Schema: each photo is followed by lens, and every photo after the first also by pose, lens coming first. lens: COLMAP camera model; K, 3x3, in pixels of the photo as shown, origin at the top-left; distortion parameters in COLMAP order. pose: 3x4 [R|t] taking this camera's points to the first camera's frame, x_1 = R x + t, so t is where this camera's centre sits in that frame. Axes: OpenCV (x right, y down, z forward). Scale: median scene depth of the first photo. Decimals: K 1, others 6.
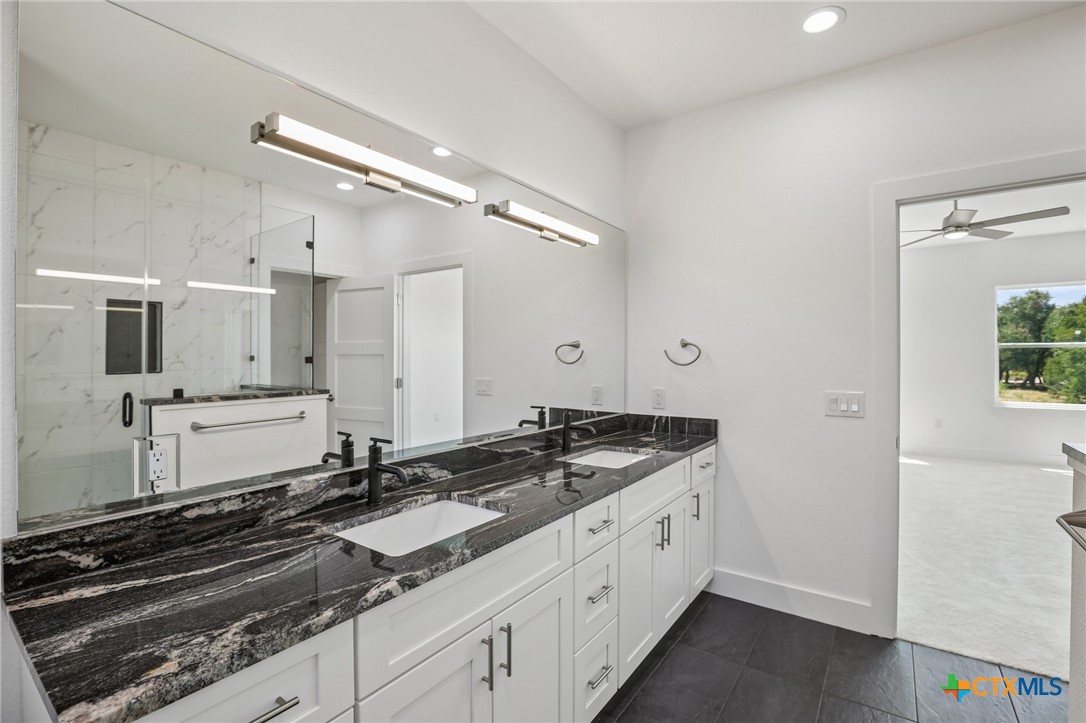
lens RADIAL K [[495.0, 0, 545.4], [0, 495.0, 354.5], [0, 0, 1]] dist [-0.055903, 0.019081]
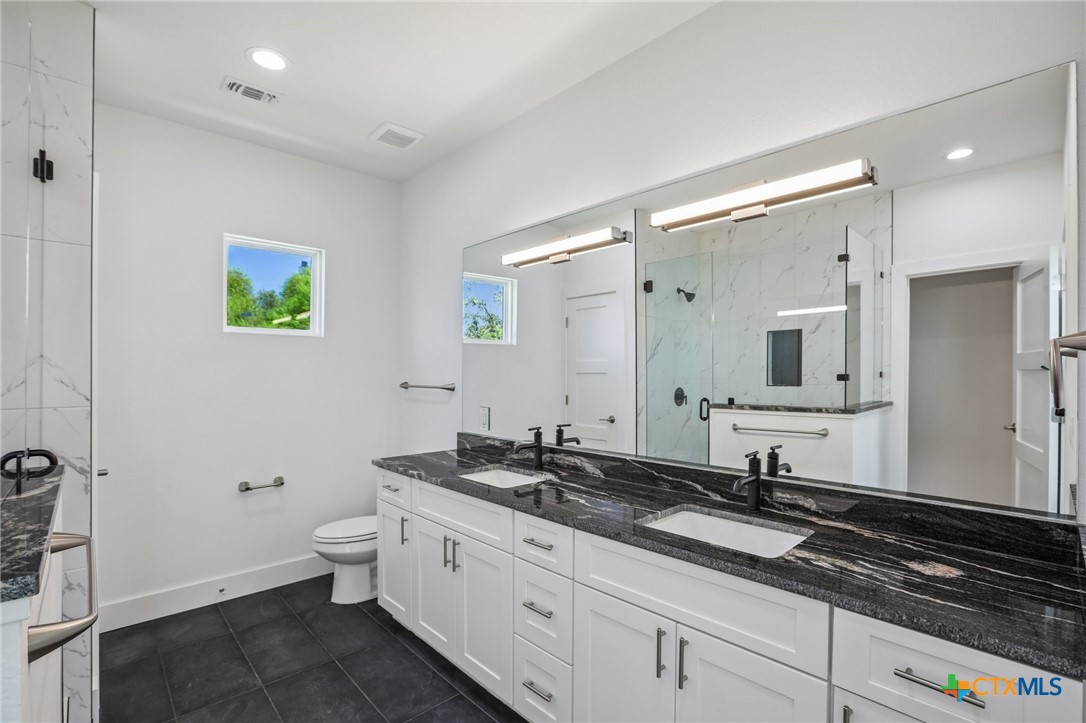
lens RADIAL K [[495.0, 0, 545.4], [0, 495.0, 354.5], [0, 0, 1]] dist [-0.055903, 0.019081]
pose [[-0.191209, -0.034992, -0.980925, 0.702812], [0.008662, 0.999265, -0.037335, -0.003237], [0.981511, -0.015635, -0.190765, 0.758434]]
